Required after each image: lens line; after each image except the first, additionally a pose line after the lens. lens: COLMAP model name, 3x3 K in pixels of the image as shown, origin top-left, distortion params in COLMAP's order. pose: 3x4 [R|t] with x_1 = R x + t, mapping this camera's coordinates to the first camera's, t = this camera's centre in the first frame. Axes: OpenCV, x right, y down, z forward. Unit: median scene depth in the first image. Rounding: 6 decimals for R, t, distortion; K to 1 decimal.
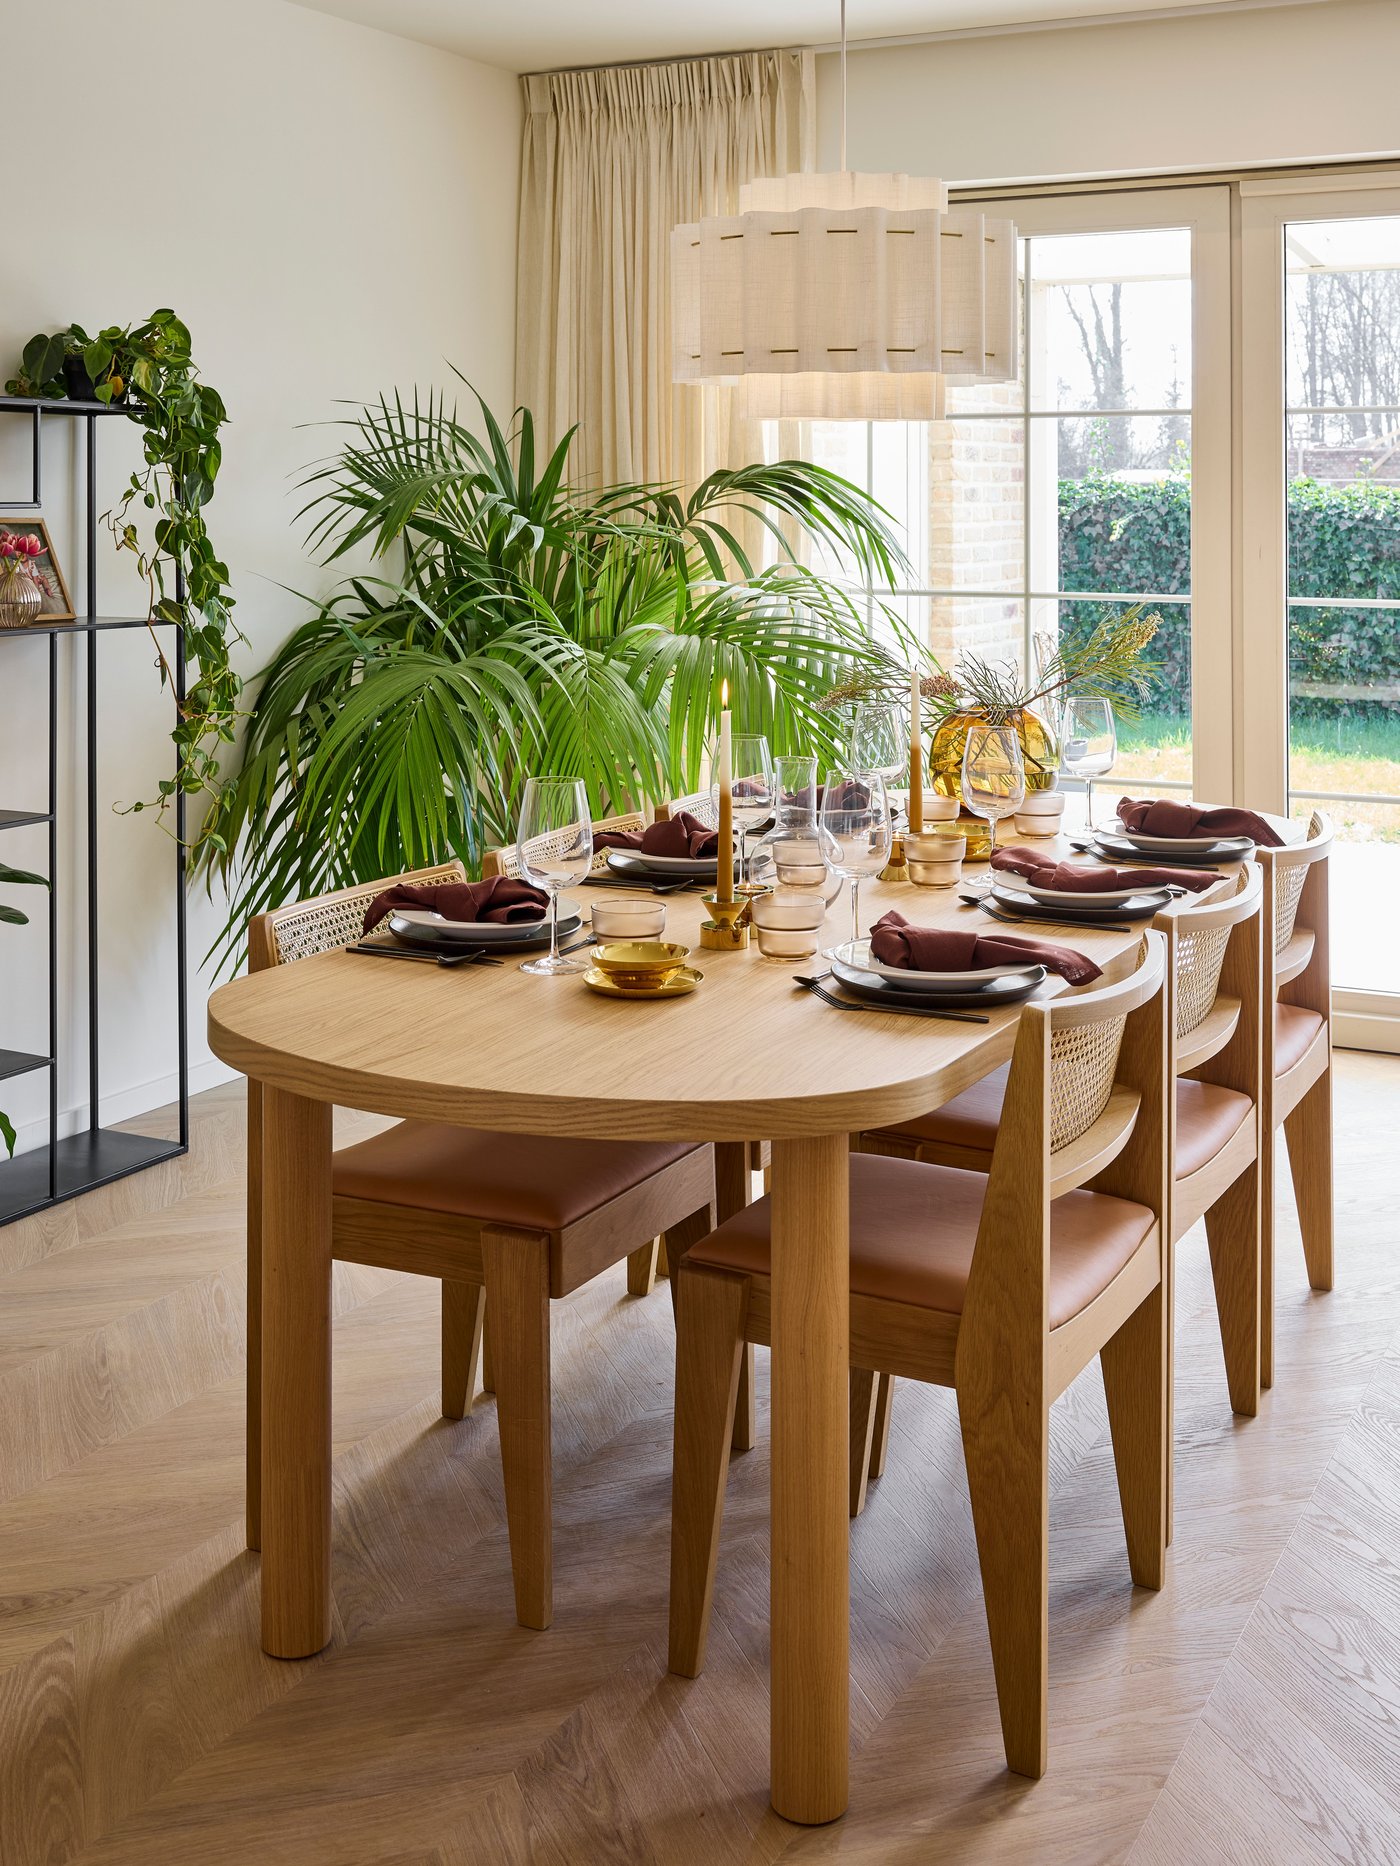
lens RADIAL K [[6021.8, 0, 700.0], [0, 6021.8, 933.0], [0, 0, 1]] dist [-0.158261, 0.985301]
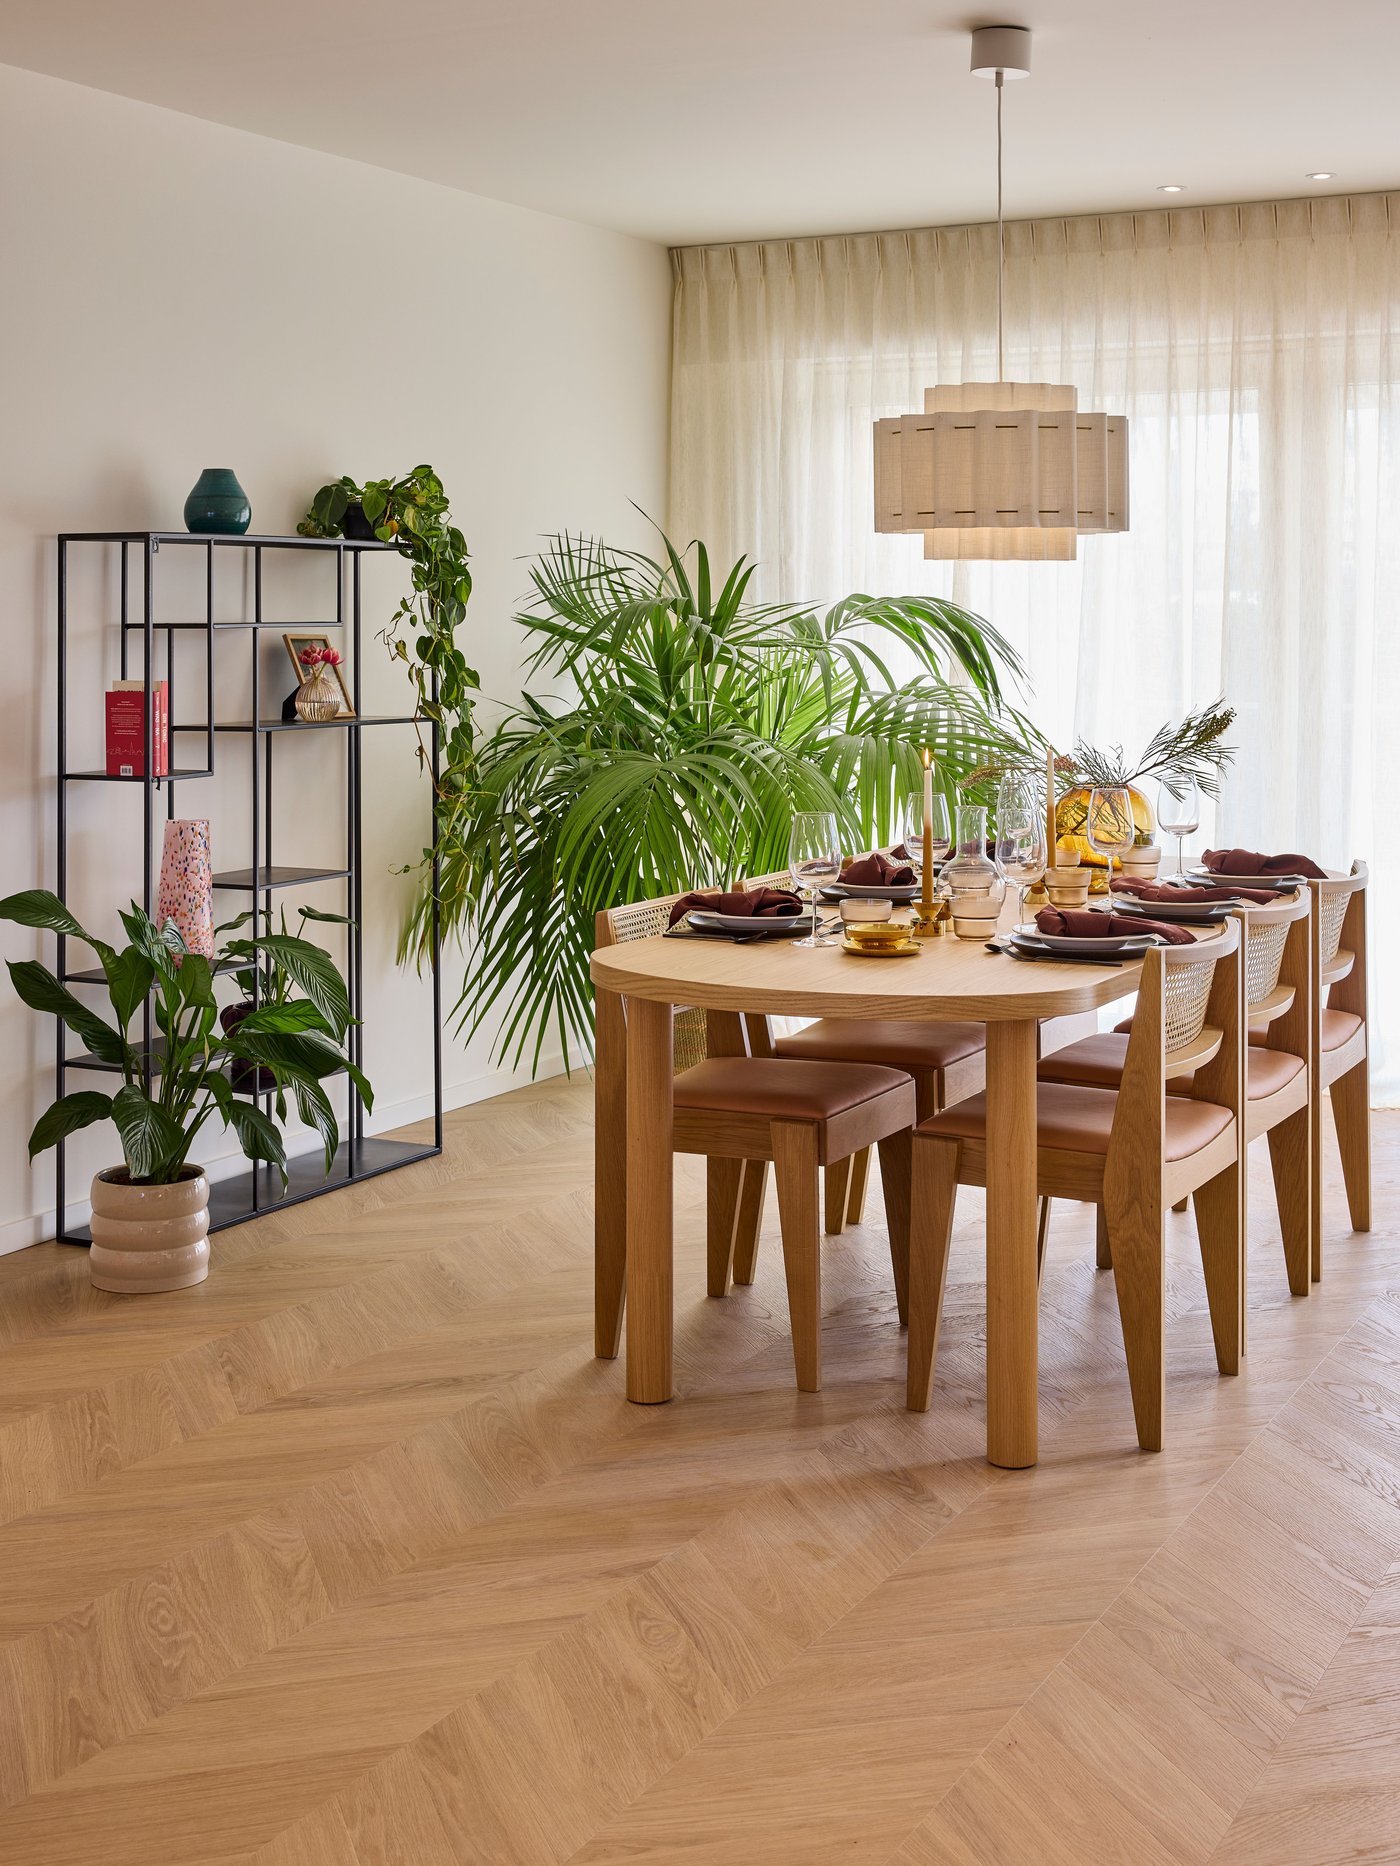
lens RADIAL K [[8061.7, 0, 700.0], [0, 8061.7, 933.0], [0, 0, 1]] dist [-0.197774, -6.317190]
pose [[0.999943, -0.002198, 0.010480, -0.064357], [0.002545, 0.999443, -0.033264, 0.060105], [-0.010401, 0.033288, 0.999392, -0.826924]]
